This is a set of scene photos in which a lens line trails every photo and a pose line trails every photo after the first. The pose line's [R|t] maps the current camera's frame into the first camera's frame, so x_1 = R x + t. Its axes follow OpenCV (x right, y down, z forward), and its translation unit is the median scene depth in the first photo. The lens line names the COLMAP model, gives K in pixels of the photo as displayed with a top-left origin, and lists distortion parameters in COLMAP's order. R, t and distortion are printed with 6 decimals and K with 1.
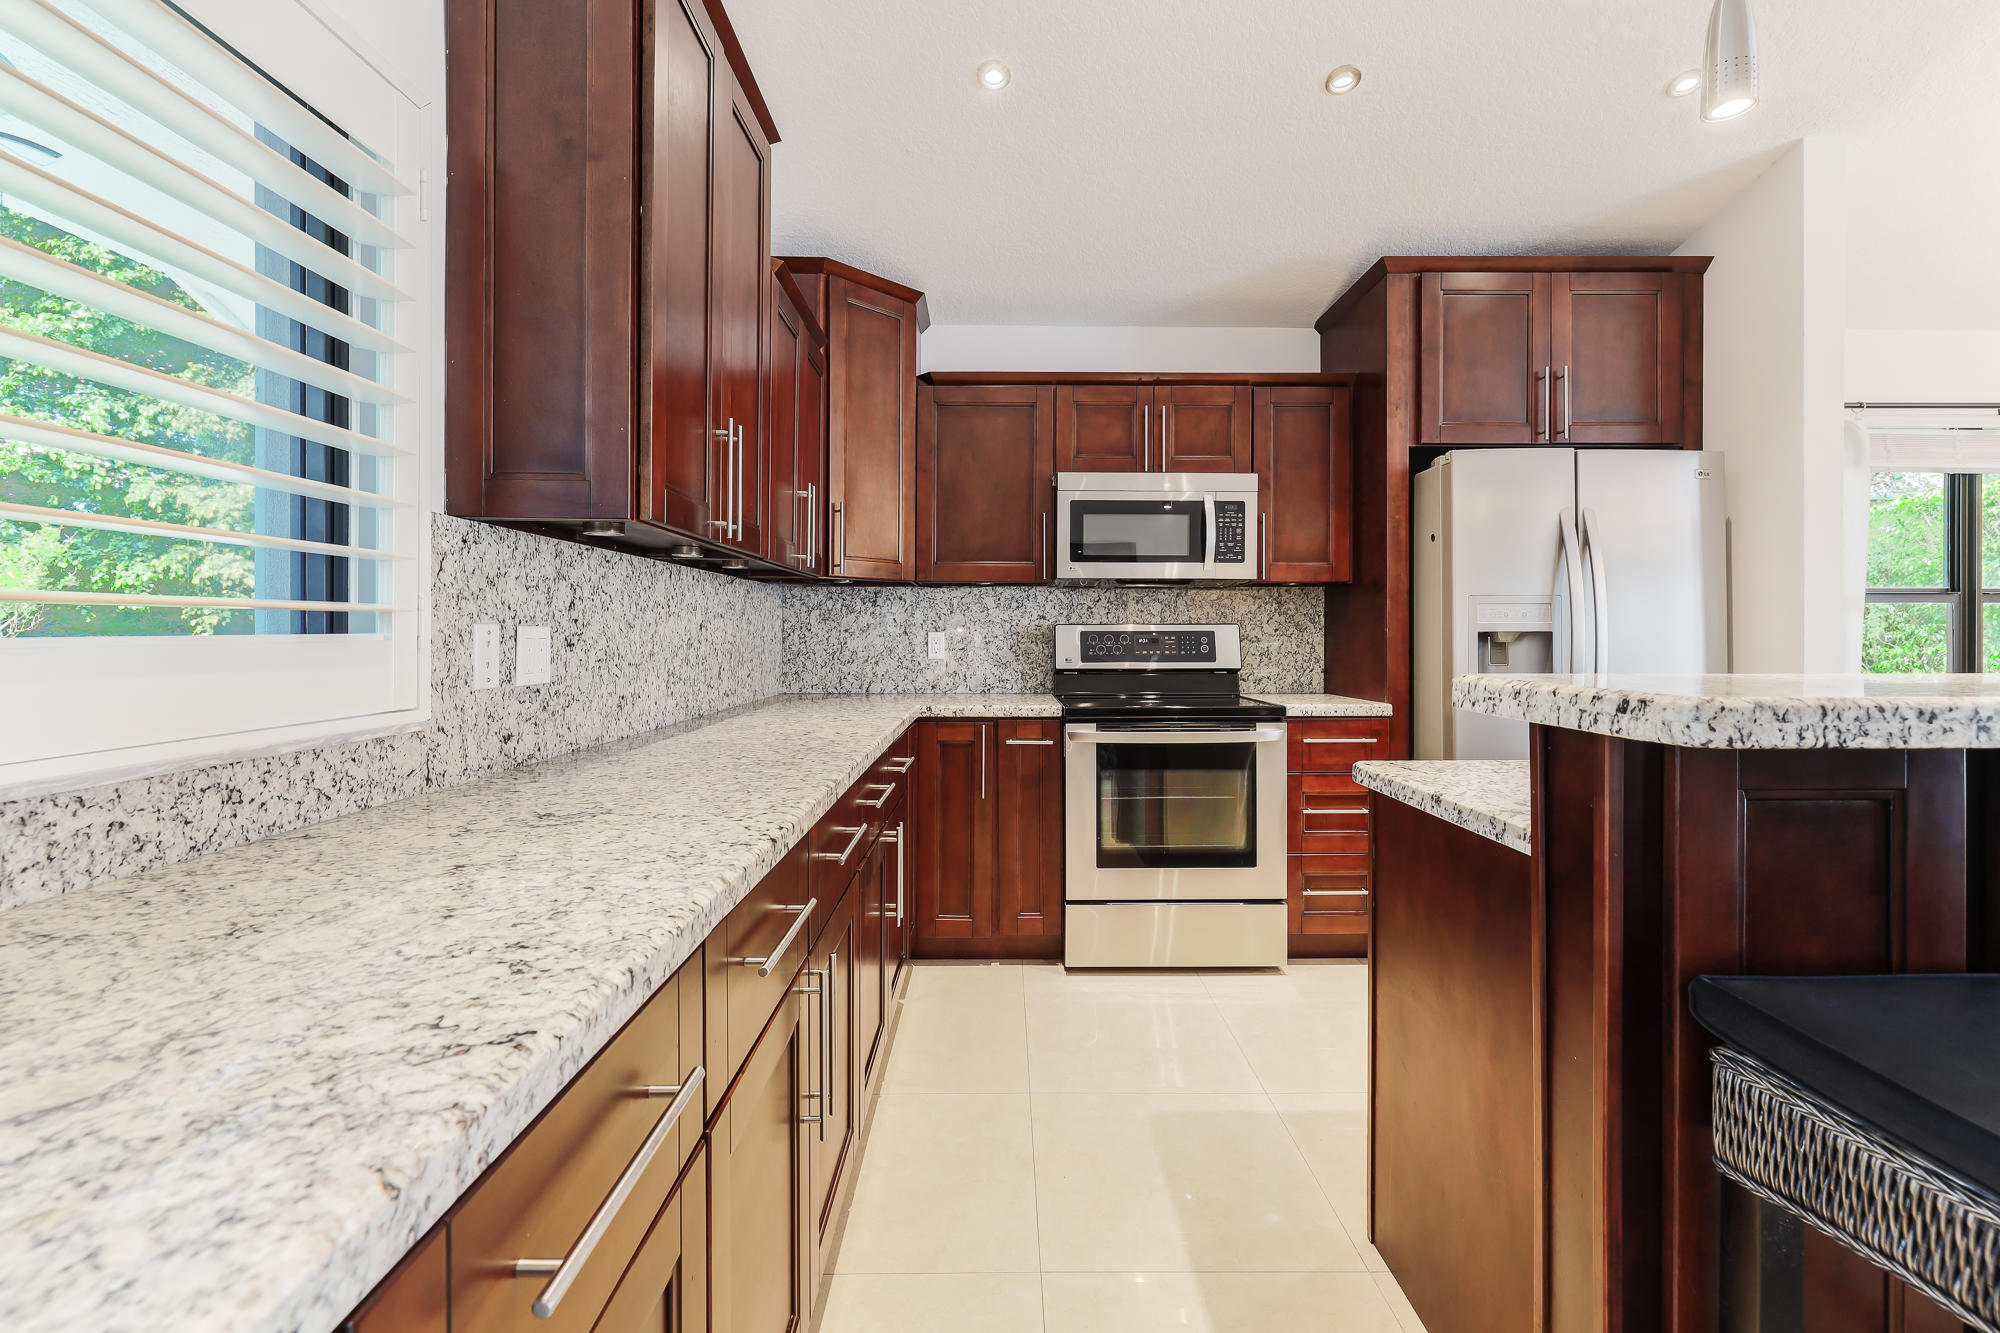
lens RADIAL K [[848.6, 0, 1002.4], [0, 848.6, 632.8], [0, 0, 1]] dist [0.000463, 0.000297]
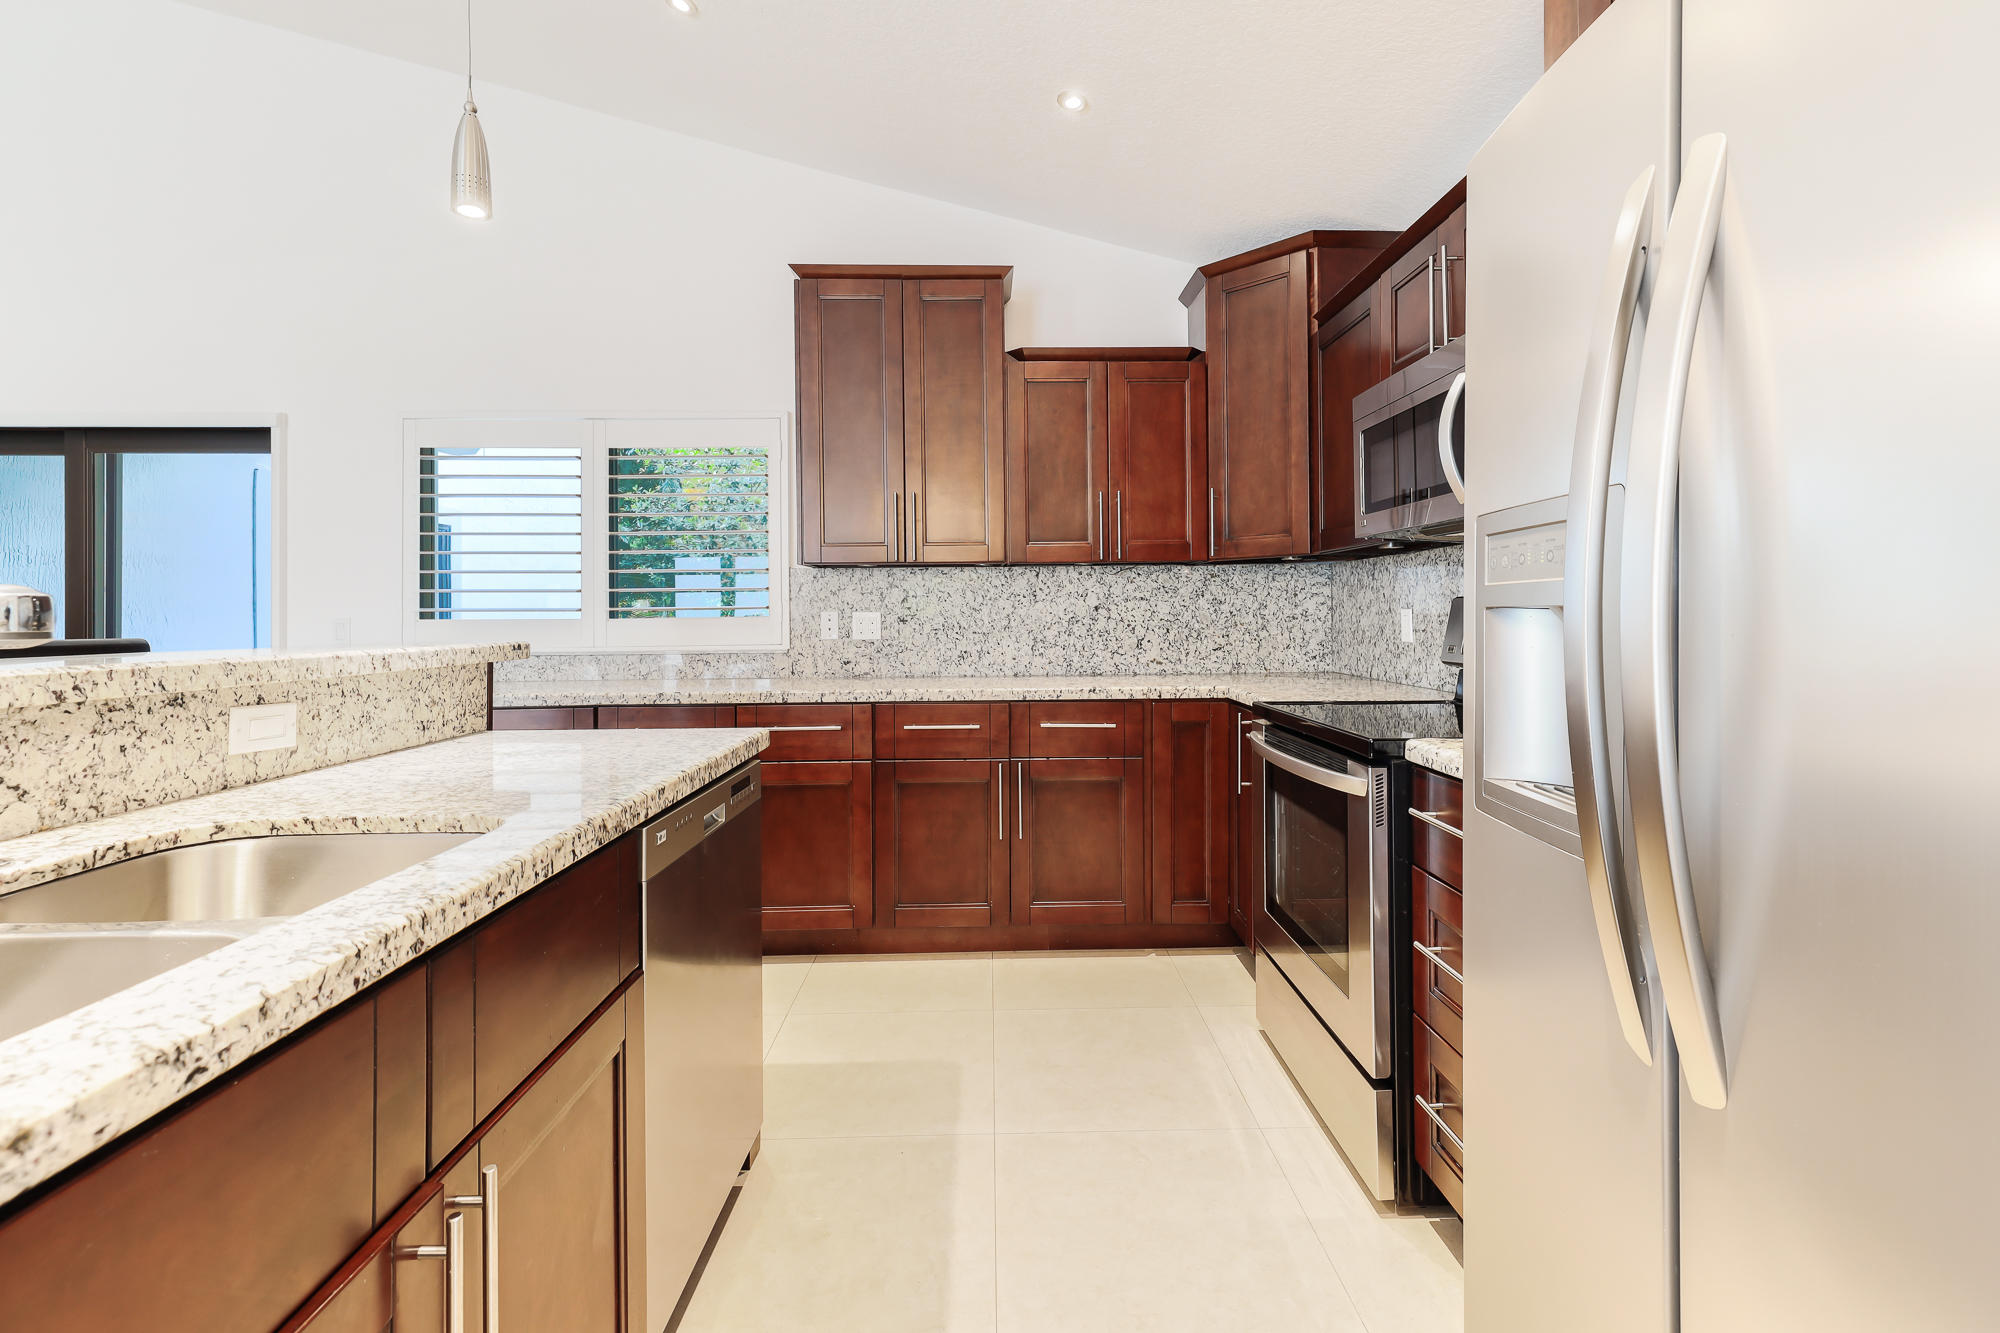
lens RADIAL K [[977.2, 0, 1003.9], [0, 977.2, 610.4], [0, 0, 1]] dist [0.000339, 0.000142]
pose [[0.020417, -0.006176, -0.999772, 0.961764], [0.009683, 0.999935, -0.005979, 0.003074], [0.999745, -0.009558, 0.020475, 0.666041]]
